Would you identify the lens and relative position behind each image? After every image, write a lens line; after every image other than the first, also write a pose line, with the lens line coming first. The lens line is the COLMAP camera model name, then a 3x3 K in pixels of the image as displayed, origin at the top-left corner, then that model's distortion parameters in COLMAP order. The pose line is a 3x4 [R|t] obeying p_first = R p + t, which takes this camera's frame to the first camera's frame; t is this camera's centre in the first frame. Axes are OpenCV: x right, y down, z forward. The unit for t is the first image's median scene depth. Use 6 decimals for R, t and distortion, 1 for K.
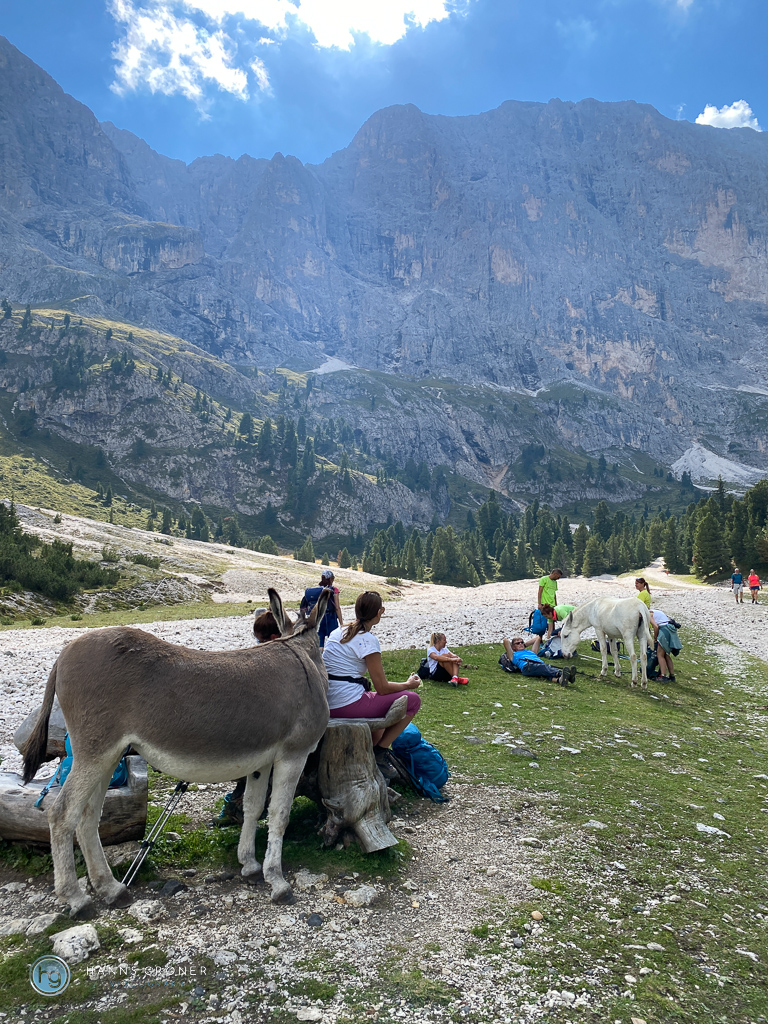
lens RADIAL K [[774.6, 0, 384.5], [0, 774.6, 515.5], [0, 0, 1]] dist [0.010125, -0.011510]
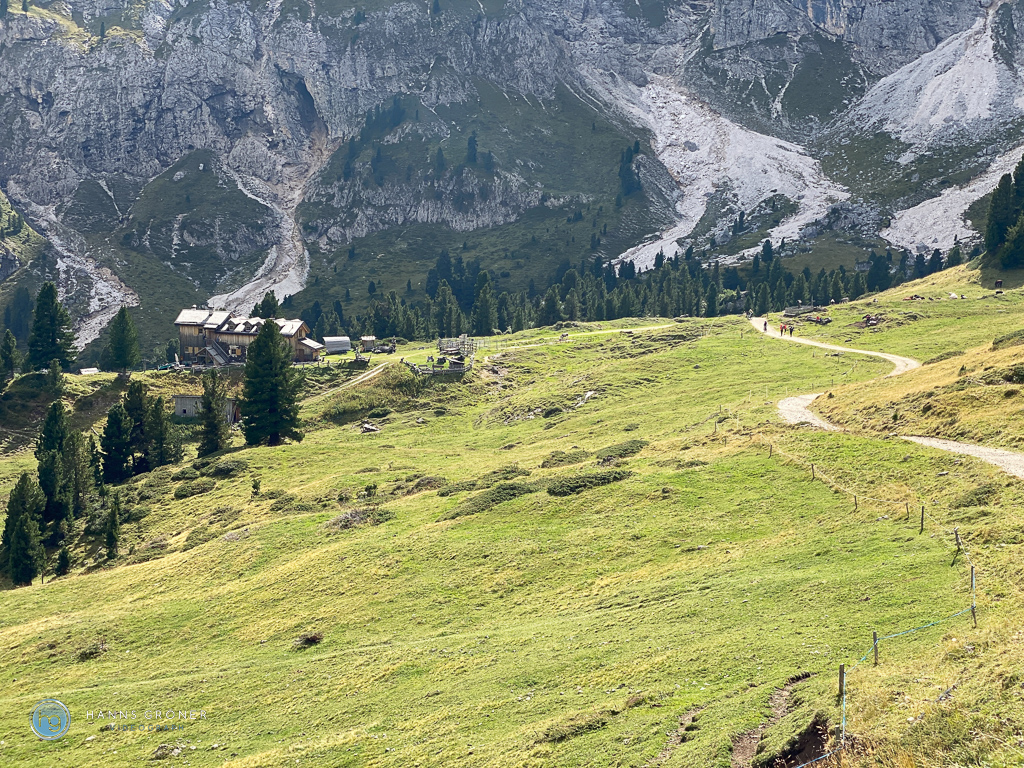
lens RADIAL K [[1501.1, 0, 512.2], [0, 1501.1, 381.1], [0, 0, 1]] dist [0.130855, 0.000000]
pose [[0.893456, 0.101945, -0.437429, 0.795550], [0.029609, 0.958414, 0.283840, -0.212614], [0.448174, -0.266550, 0.853282, 0.083027]]
